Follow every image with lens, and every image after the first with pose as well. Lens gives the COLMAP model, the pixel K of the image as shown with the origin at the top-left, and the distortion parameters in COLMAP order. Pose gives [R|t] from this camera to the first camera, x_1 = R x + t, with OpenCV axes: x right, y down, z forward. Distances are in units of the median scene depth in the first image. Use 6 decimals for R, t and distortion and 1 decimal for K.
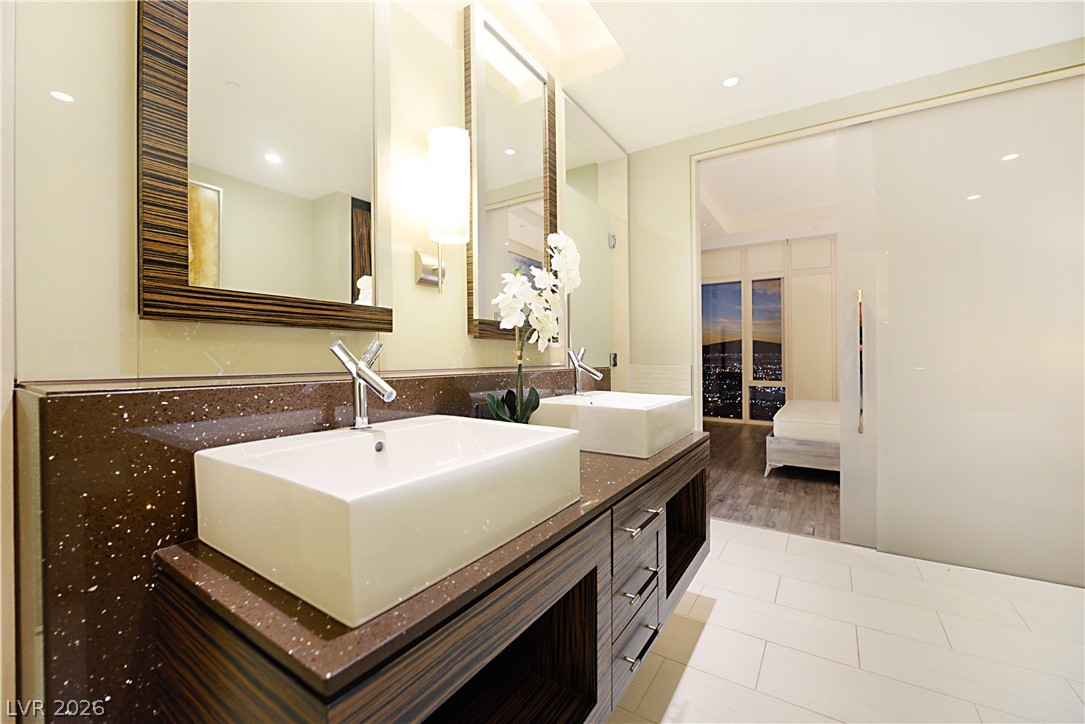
lens RADIAL K [[438.9, 0, 545.4], [0, 438.9, 361.6], [0, 0, 1]] dist [-0.016551, -0.000554]
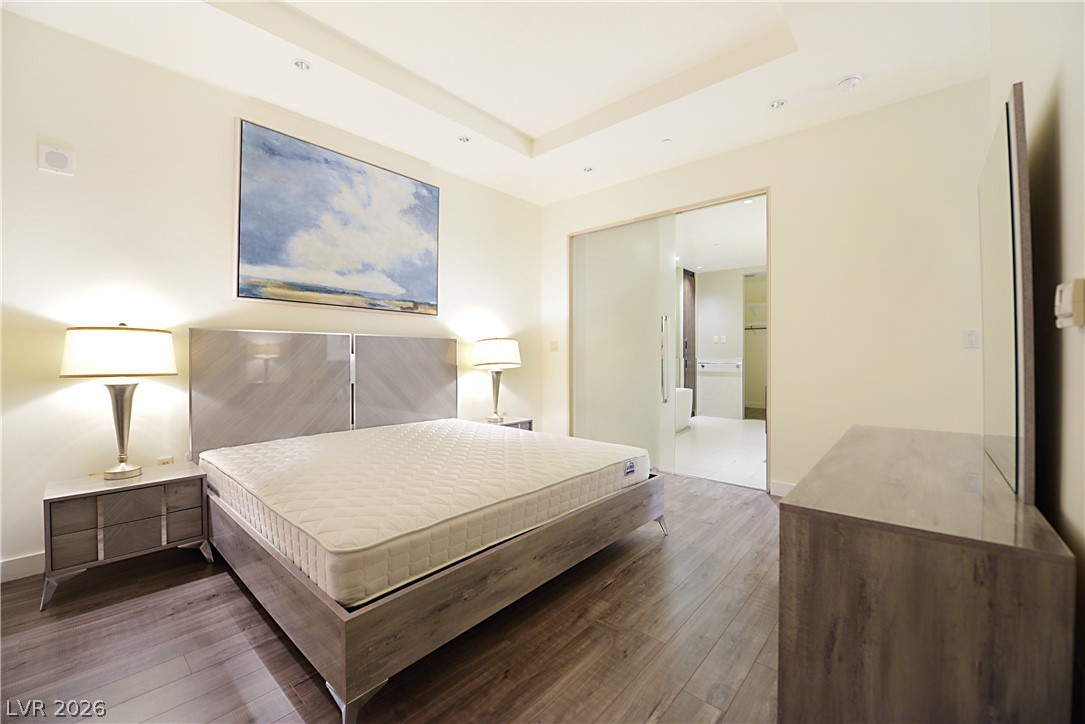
lens RADIAL K [[438.9, 0, 542.9], [0, 438.9, 363.7], [0, 0, 1]] dist [-0.016551, -0.000554]
pose [[-0.991241, 0.007420, 0.131858, 1.509501], [0.007728, 0.999968, 0.001828, 0.004477], [-0.131840, 0.002831, -0.991267, 4.241638]]
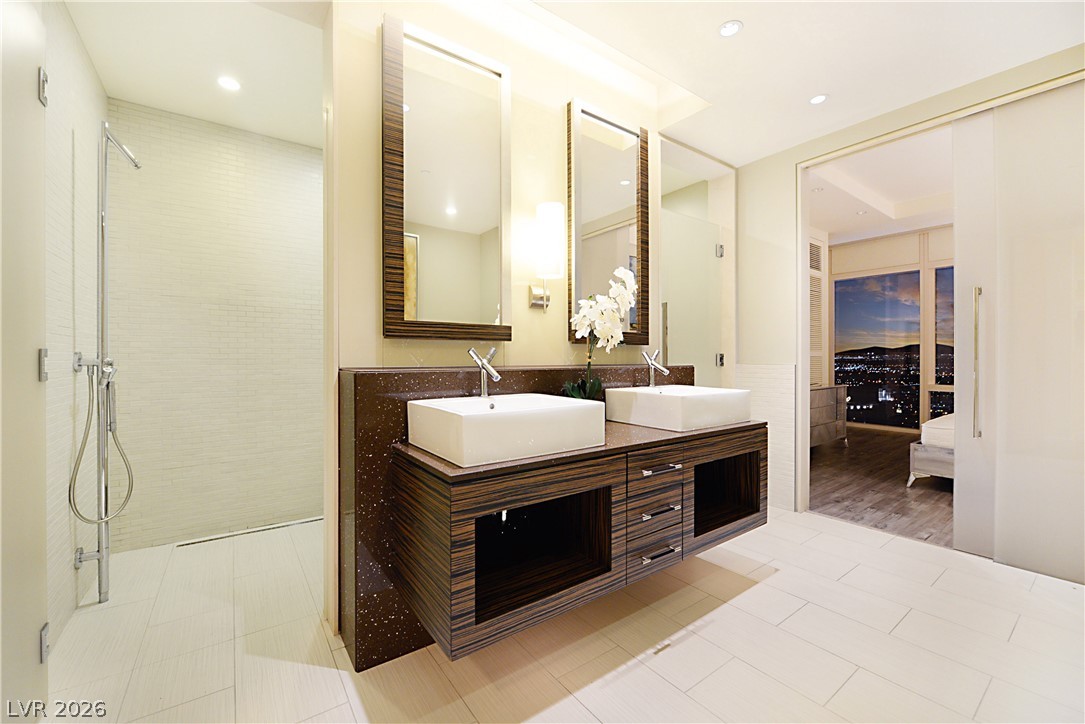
lens RADIAL K [[438.9, 0, 541.0], [0, 438.9, 360.3], [0, 0, 1]] dist [-0.016551, -0.000554]
pose [[0.933586, 0.001753, -0.358348, 0.263796], [-0.003634, 0.999983, -0.004574, 0.006266], [0.358334, 0.005572, 0.933577, -0.355635]]
